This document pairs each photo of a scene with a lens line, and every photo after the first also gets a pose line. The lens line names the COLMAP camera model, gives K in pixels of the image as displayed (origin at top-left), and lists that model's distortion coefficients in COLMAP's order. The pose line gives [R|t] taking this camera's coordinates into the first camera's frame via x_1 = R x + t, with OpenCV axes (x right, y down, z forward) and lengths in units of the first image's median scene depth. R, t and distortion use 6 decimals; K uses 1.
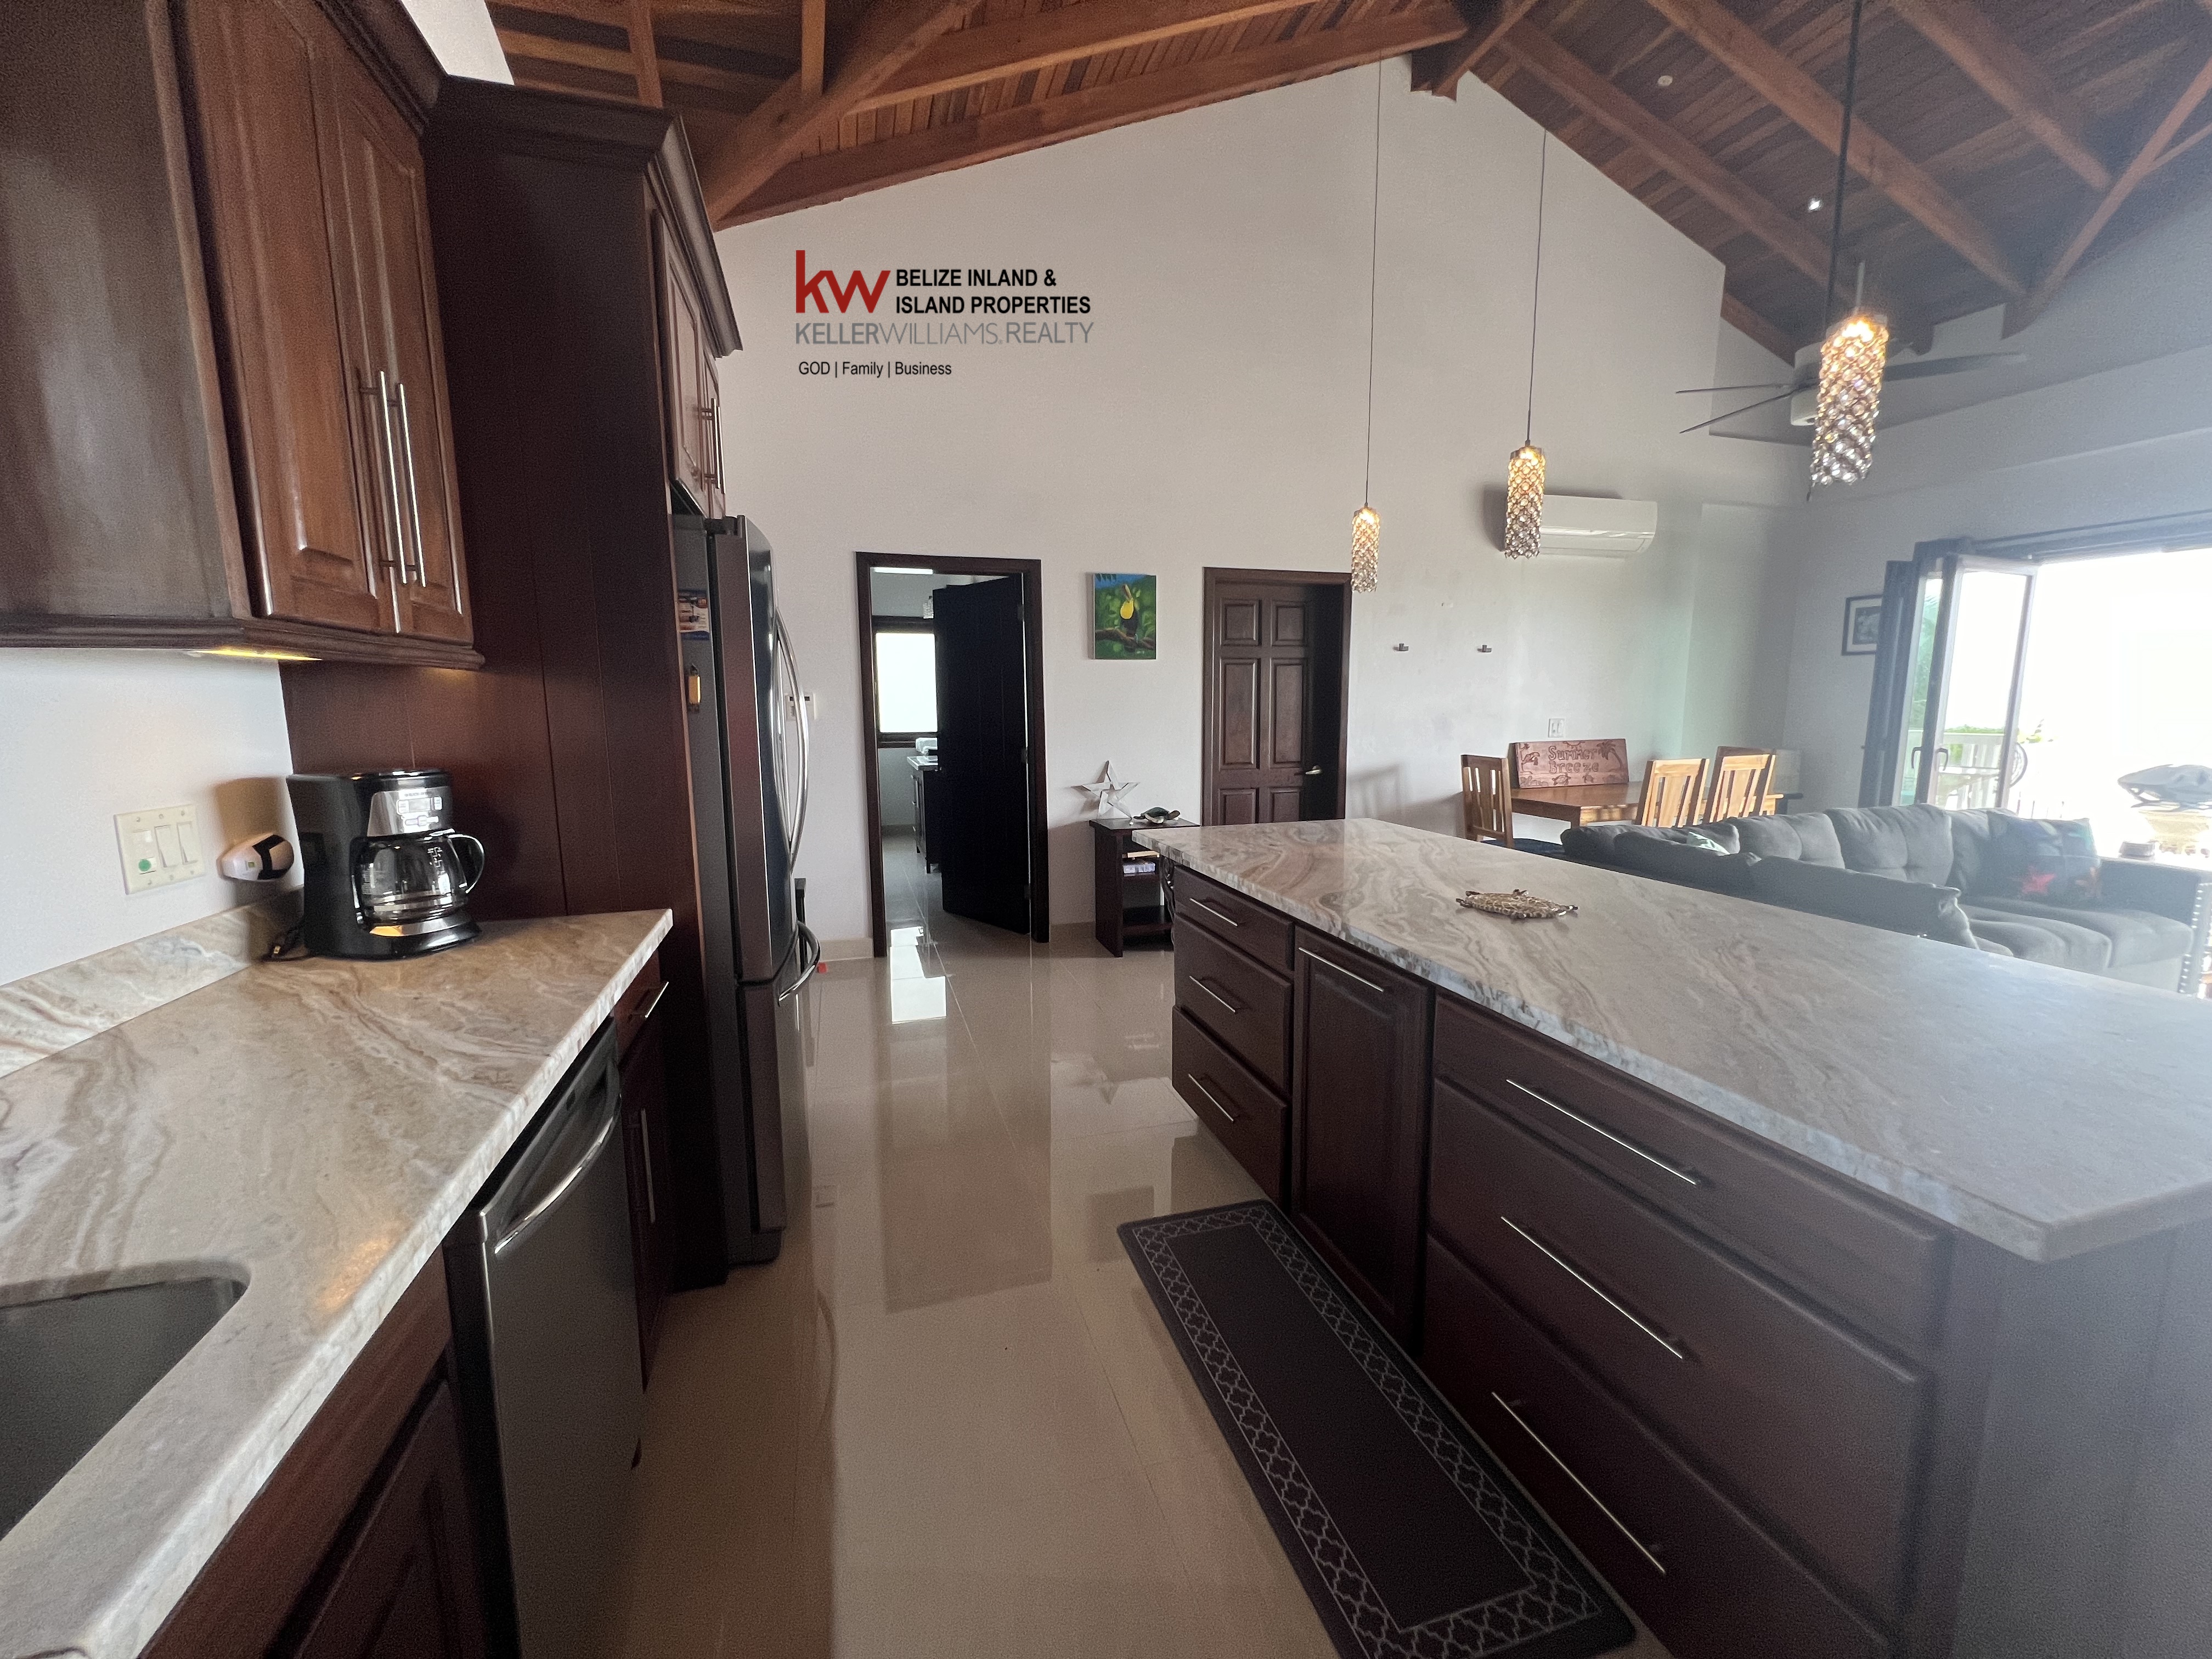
lens RADIAL K [[882.2, 0, 1118.0], [0, 882.2, 831.6], [0, 0, 1]] dist [0.004381, -0.000795]
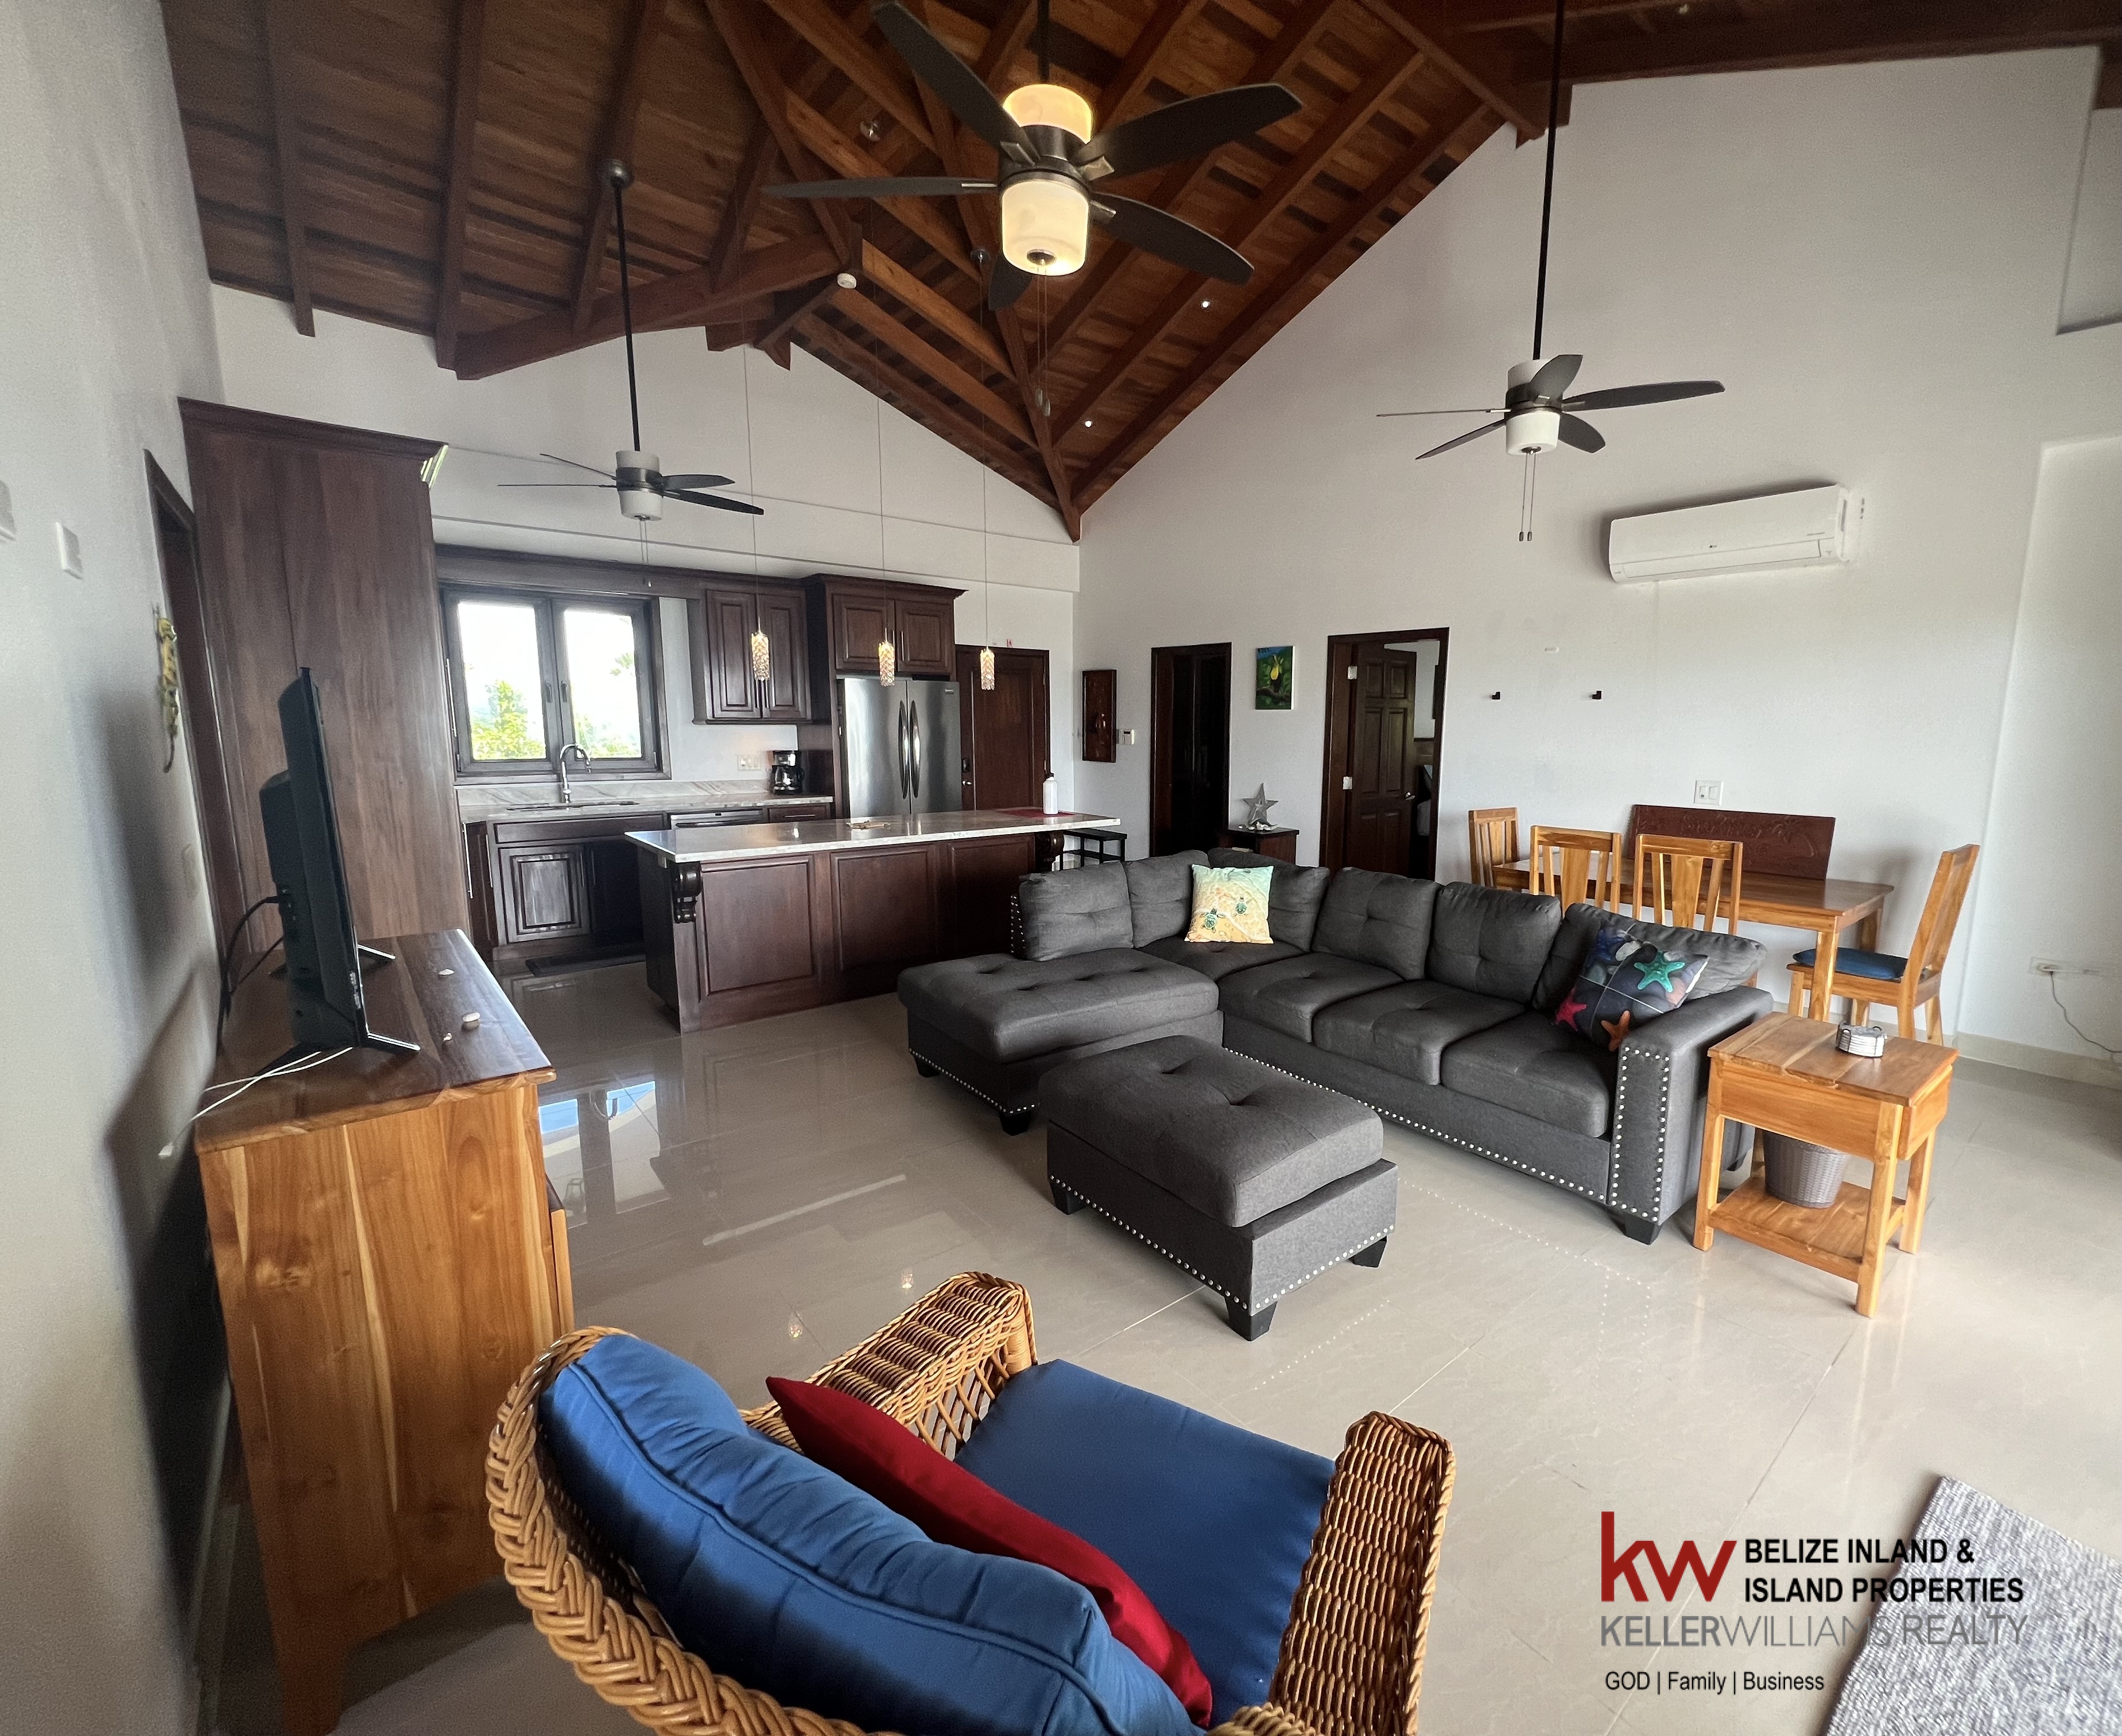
lens RADIAL K [[929.3, 0, 1137.2], [0, 929.3, 852.7], [0, 0, 1]] dist [0.001342, 0.000371]
pose [[0.393444, 0.146090, -0.907667, 1.272769], [-0.140042, 0.985296, 0.097881, -0.089457], [0.908620, 0.088600, 0.408117, 0.246798]]
